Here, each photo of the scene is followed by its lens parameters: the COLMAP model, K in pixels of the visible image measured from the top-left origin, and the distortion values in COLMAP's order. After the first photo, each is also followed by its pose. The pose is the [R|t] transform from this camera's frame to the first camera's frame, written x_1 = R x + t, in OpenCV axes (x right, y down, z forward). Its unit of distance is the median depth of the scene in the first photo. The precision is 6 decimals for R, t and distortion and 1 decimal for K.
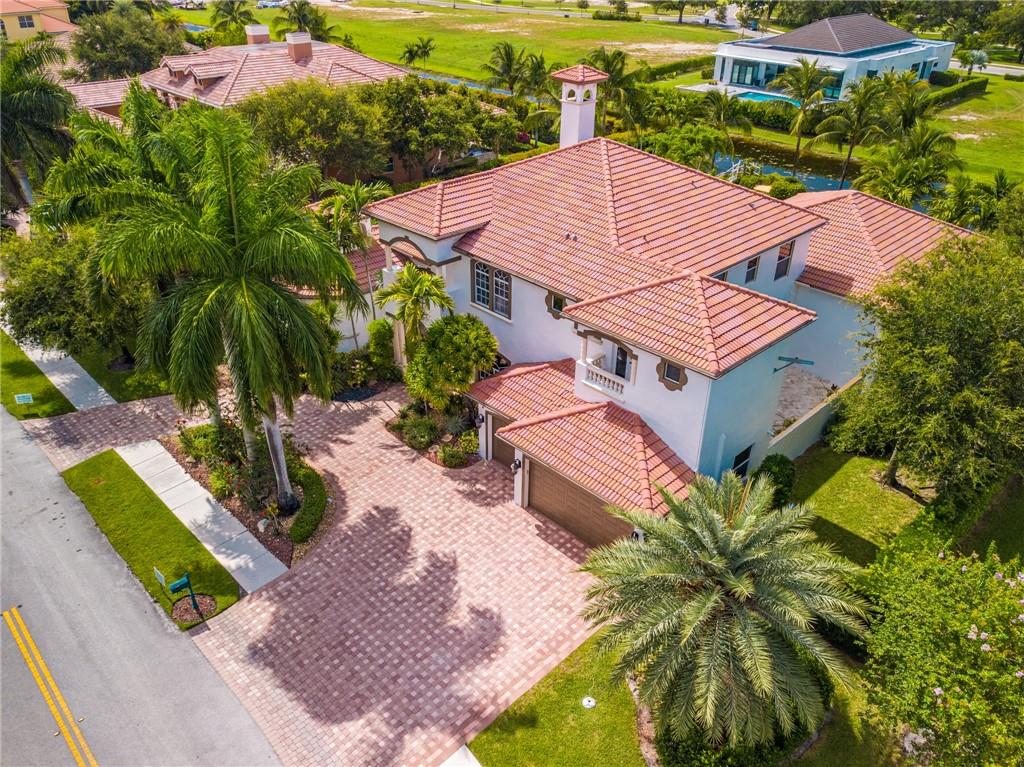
lens RADIAL K [[770.3, 0, 514.3], [0, 770.3, 388.6], [0, 0, 1]] dist [0.010608, -0.006528]
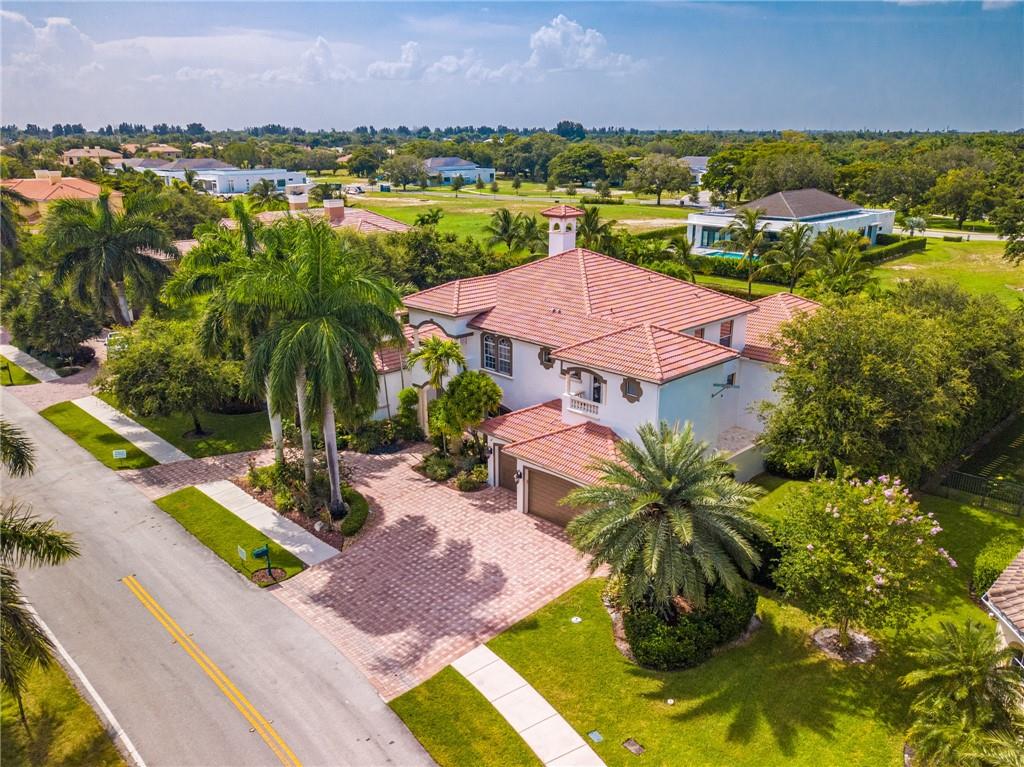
lens RADIAL K [[770.3, 0, 514.3], [0, 770.3, 388.6], [0, 0, 1]] dist [0.010608, -0.006528]
pose [[0.999867, -0.016221, 0.001613, -0.003320], [0.016181, 0.975595, -0.218980, 0.221648], [0.001978, 0.218977, 0.975728, -0.262448]]
